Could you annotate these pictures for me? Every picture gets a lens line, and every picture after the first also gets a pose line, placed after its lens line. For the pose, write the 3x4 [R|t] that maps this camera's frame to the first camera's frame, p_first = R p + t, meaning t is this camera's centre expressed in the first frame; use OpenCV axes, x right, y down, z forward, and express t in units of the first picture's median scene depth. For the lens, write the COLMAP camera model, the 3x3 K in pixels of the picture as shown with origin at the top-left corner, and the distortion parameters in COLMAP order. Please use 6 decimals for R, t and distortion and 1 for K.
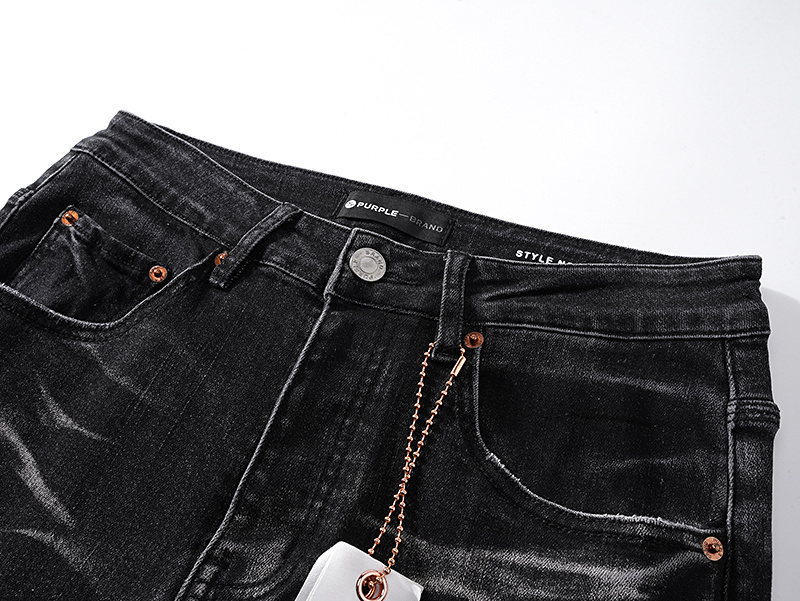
lens RADIAL K [[813.6, 0, 400.0], [0, 813.6, 300.5], [0, 0, 1]] dist [-0.119009, 0.213516]
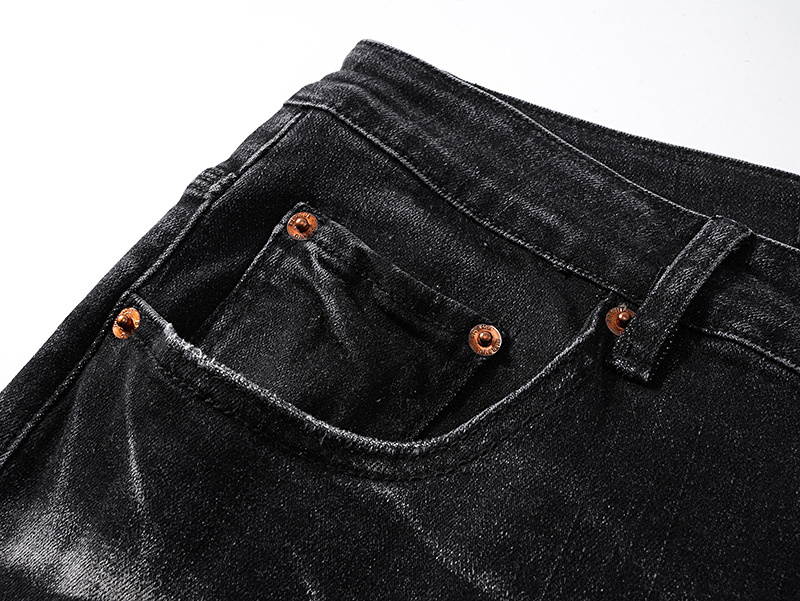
lens RADIAL K [[813.6, 0, 400.0], [0, 813.6, 300.5], [0, 0, 1]] dist [-0.119009, 0.213516]
pose [[0.999384, 0.033967, -0.008834, -0.341599], [-0.033747, 0.999143, 0.023976, -0.067872], [0.009641, -0.023663, 0.999674, 0.447627]]
